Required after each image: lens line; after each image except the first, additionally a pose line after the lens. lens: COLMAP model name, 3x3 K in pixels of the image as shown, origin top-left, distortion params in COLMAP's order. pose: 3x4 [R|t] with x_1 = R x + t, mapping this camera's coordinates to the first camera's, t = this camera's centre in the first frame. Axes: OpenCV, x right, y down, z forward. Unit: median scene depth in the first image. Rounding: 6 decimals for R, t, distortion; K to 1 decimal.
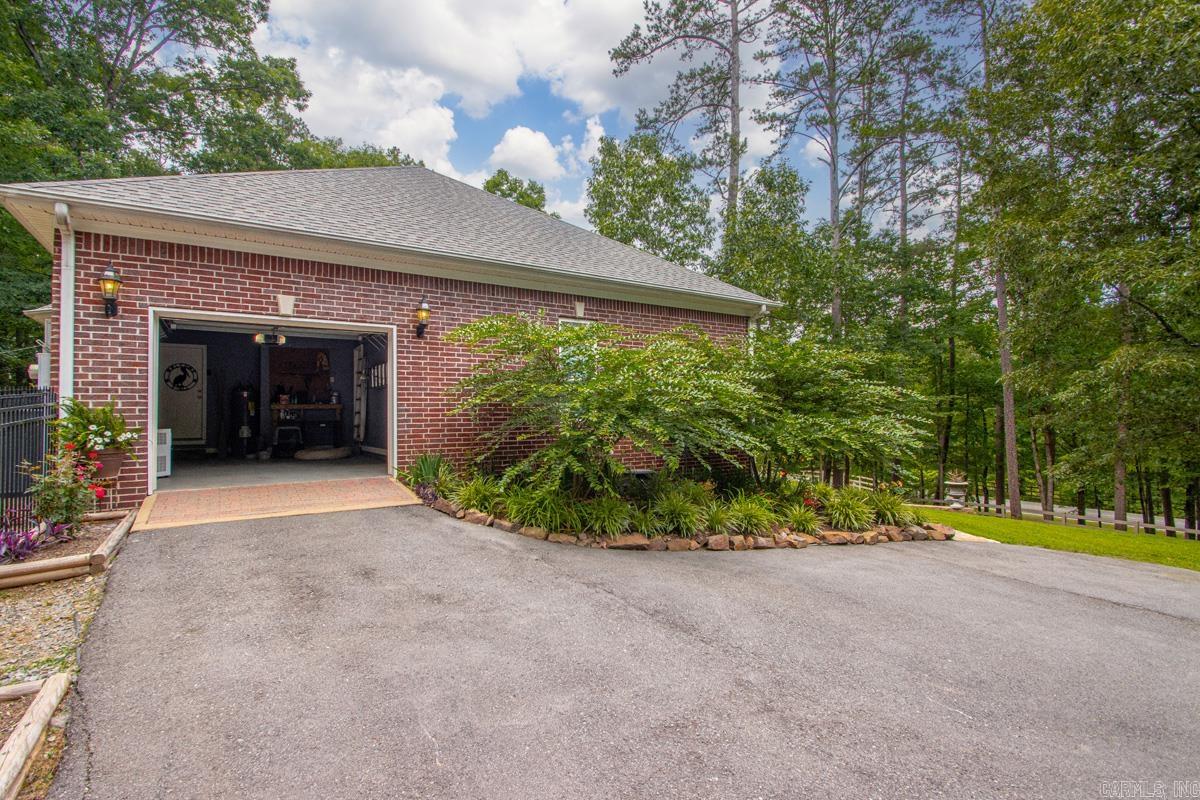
lens RADIAL K [[568.0, 0, 596.6], [0, 568.0, 400.0], [0, 0, 1]] dist [0.001283, -0.001873]
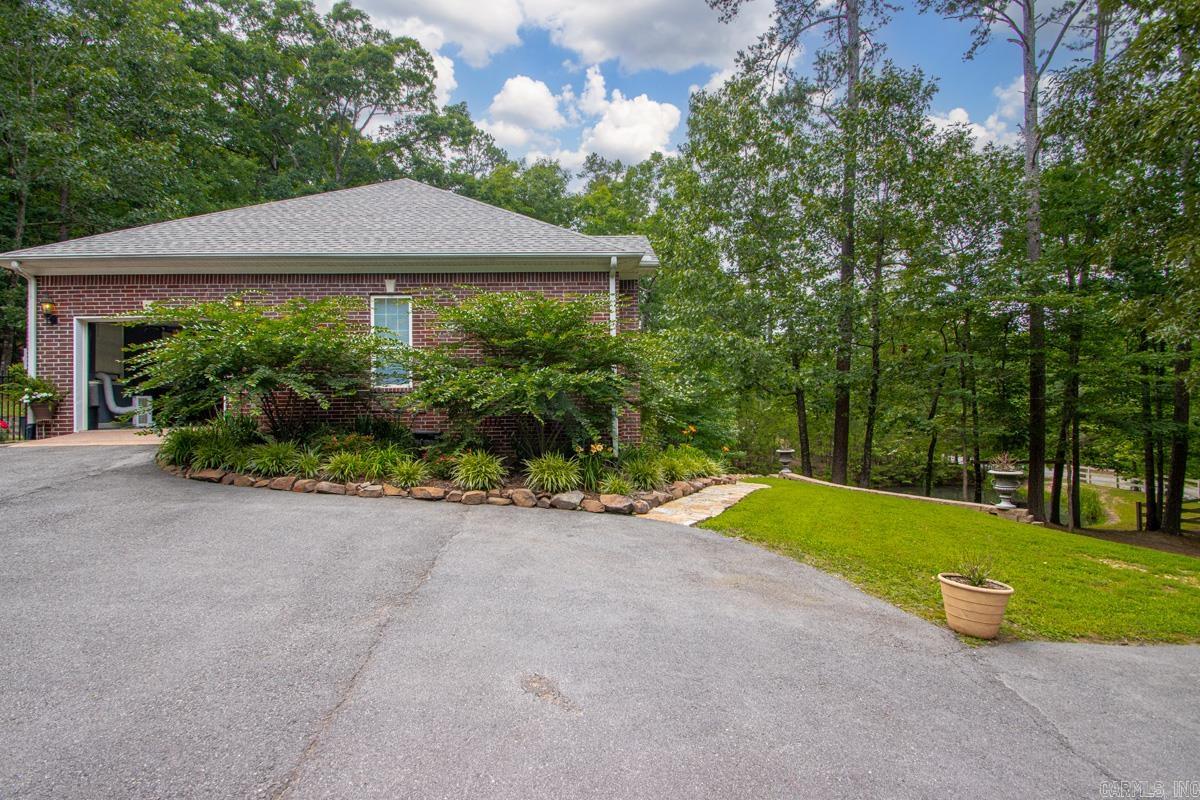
lens RADIAL K [[568.0, 0, 603.5], [0, 568.0, 406.0], [0, 0, 1]] dist [0.001283, -0.001873]
pose [[0.862330, -0.007778, -0.506288, 1.097646], [0.024051, 0.999383, 0.025612, 0.070308], [0.505776, -0.034262, 0.861984, 0.296968]]
